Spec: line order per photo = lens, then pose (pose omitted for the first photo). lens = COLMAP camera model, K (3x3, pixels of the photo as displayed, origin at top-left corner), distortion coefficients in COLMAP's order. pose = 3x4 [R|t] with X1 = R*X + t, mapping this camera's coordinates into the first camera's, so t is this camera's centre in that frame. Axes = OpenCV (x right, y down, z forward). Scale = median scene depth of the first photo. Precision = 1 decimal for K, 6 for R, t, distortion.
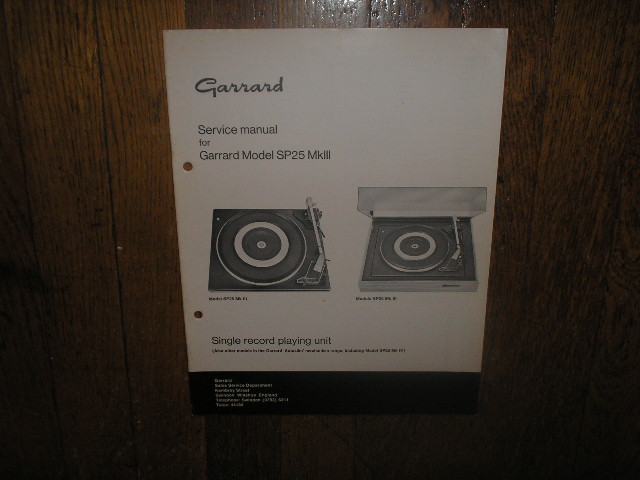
lens RADIAL K [[702.2, 0, 321.4], [0, 702.2, 238.4], [0, 0, 1]] dist [-0.026286, 0.000000]
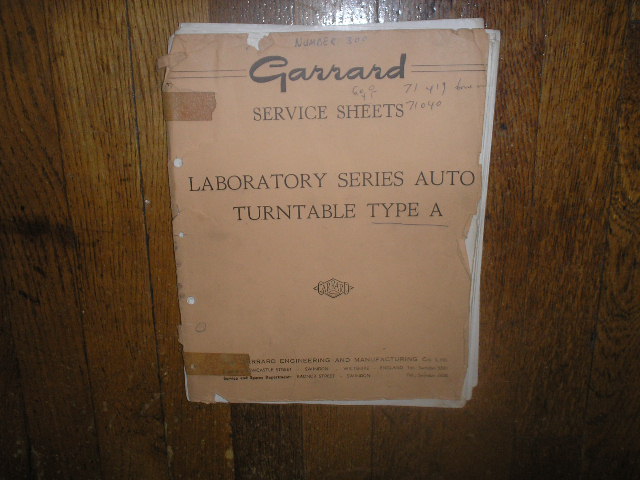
lens RADIAL K [[702.2, 0, 319.8], [0, 702.2, 245.0], [0, 0, 1]] dist [-0.026286, 0.000000]
pose [[0.999621, -0.021877, -0.016701, -0.009723], [0.021103, 0.998756, -0.045186, 0.135552], [0.017669, 0.044816, 0.998839, -0.056486]]
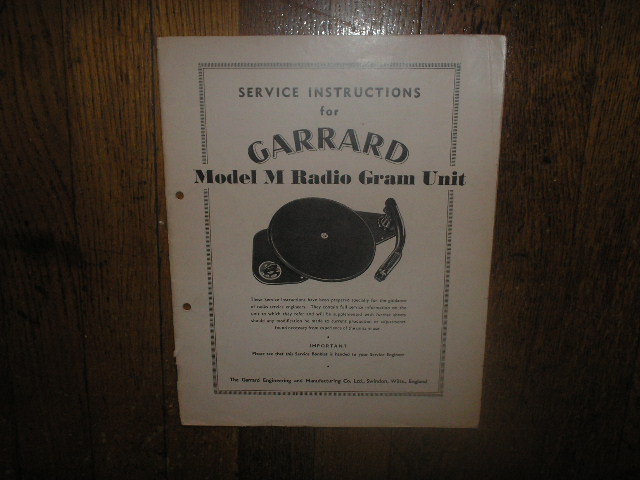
lens RADIAL K [[702.2, 0, 316.4], [0, 702.2, 243.9], [0, 0, 1]] dist [-0.026286, 0.000000]
pose [[0.999736, 0.022079, -0.006326, -0.062660], [-0.022420, 0.997939, -0.060128, 0.100687], [0.004985, 0.060254, 0.998171, 0.013185]]
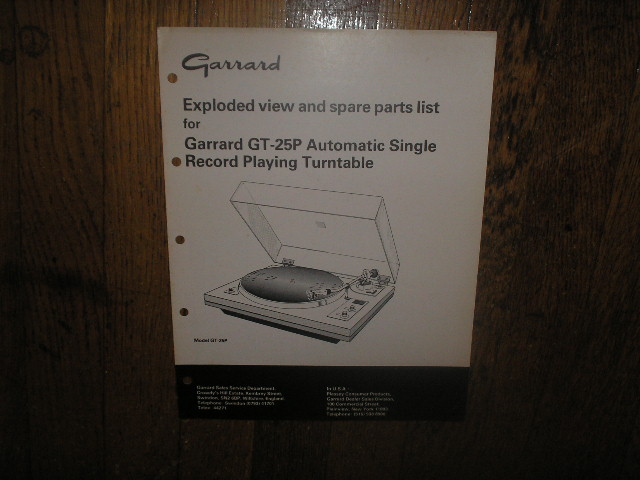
lens RADIAL K [[702.2, 0, 316.1], [0, 702.2, 235.0], [0, 0, 1]] dist [-0.026286, 0.000000]
pose [[0.996269, 0.075069, 0.042568, -0.156956], [-0.073315, 0.996450, -0.041380, -0.002874], [-0.045523, 0.038105, 0.998236, -0.013176]]
